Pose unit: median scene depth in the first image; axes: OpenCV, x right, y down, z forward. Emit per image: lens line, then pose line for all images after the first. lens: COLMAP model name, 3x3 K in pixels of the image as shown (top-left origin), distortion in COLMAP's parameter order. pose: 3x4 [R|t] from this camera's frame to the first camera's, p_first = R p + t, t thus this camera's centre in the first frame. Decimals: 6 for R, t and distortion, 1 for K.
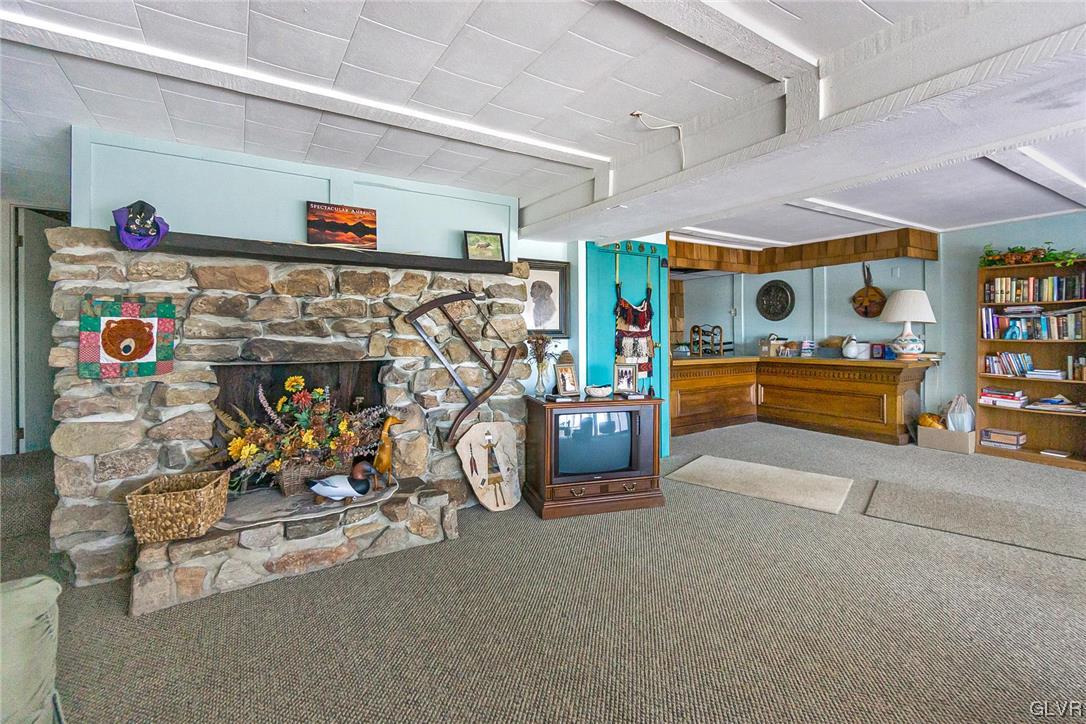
lens RADIAL K [[492.1, 0, 555.1], [0, 492.1, 328.7], [0, 0, 1]] dist [0.000330, -0.000267]
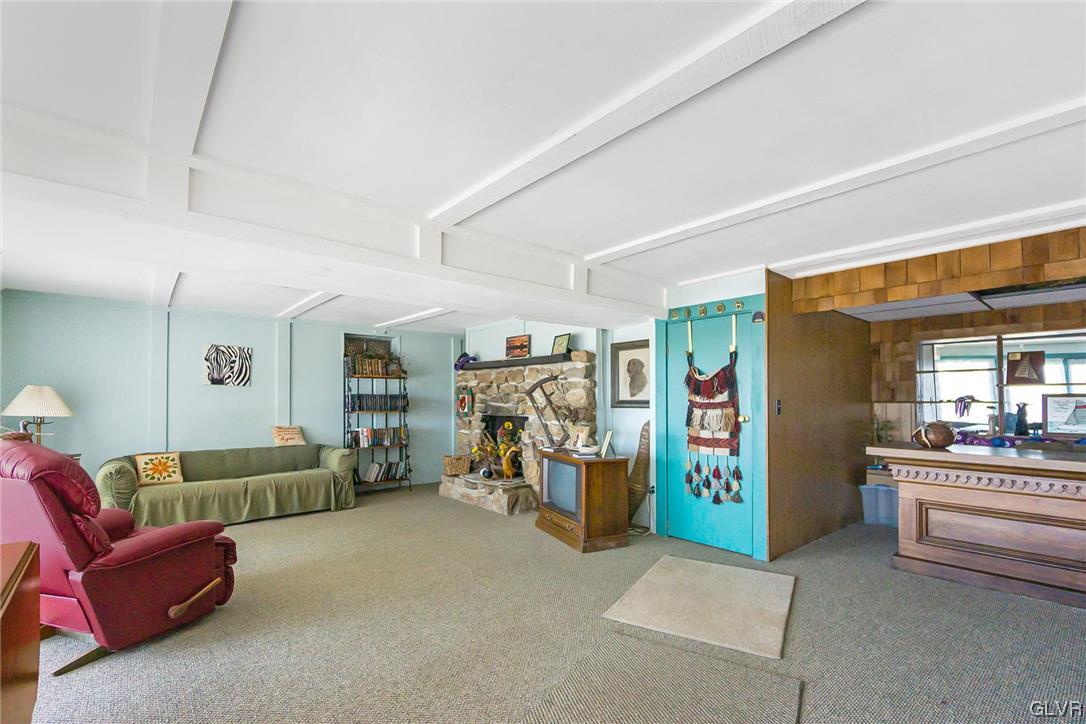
lens RADIAL K [[492.1, 0, 559.2], [0, 492.1, 396.1], [0, 0, 1]] dist [0.000330, -0.000267]
pose [[0.151874, -0.000751, -0.988400, 1.399426], [0.007365, 0.999973, 0.000372, -0.010883], [0.988372, -0.007336, 0.151875, 0.801353]]
